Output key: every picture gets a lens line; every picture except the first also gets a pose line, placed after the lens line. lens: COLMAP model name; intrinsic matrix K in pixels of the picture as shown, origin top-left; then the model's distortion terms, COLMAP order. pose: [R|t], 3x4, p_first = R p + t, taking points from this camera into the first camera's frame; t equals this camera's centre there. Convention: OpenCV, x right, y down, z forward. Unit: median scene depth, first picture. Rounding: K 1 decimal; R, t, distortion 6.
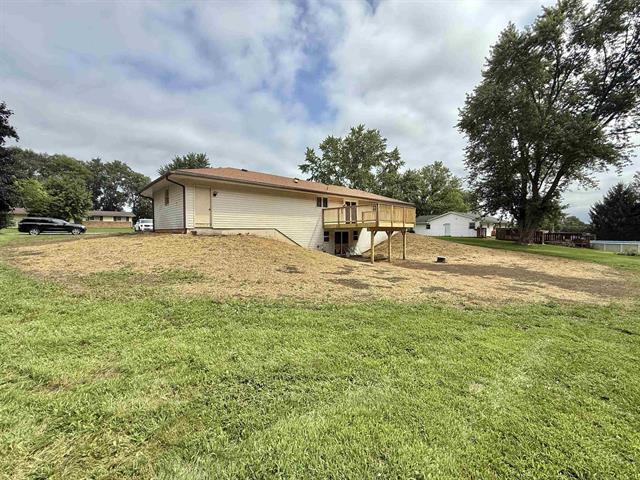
lens RADIAL K [[260.7, 0, 320.3], [0, 260.7, 240.6], [0, 0, 1]] dist [0.000101, 0.000017]
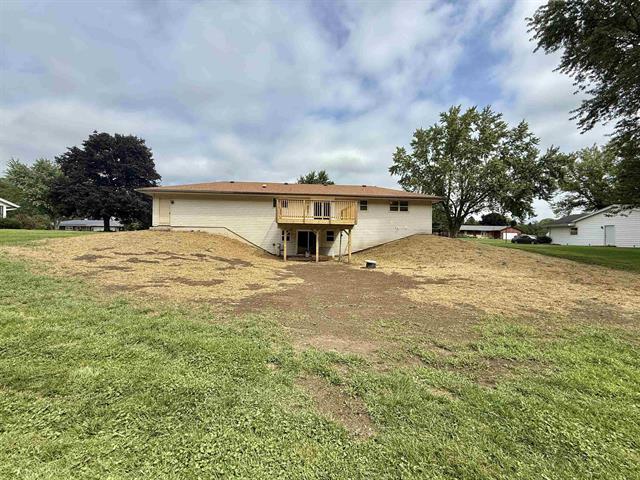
lens RADIAL K [[257.2, 0, 320.0], [0, 257.2, 240.0], [0, 0, 1]] dist [-0.023446, 0.000130]
pose [[0.767219, 0.012879, -0.641256, 0.721123], [-0.039664, 0.998837, -0.027395, 0.022026], [0.640158, 0.046452, 0.766838, 0.296975]]
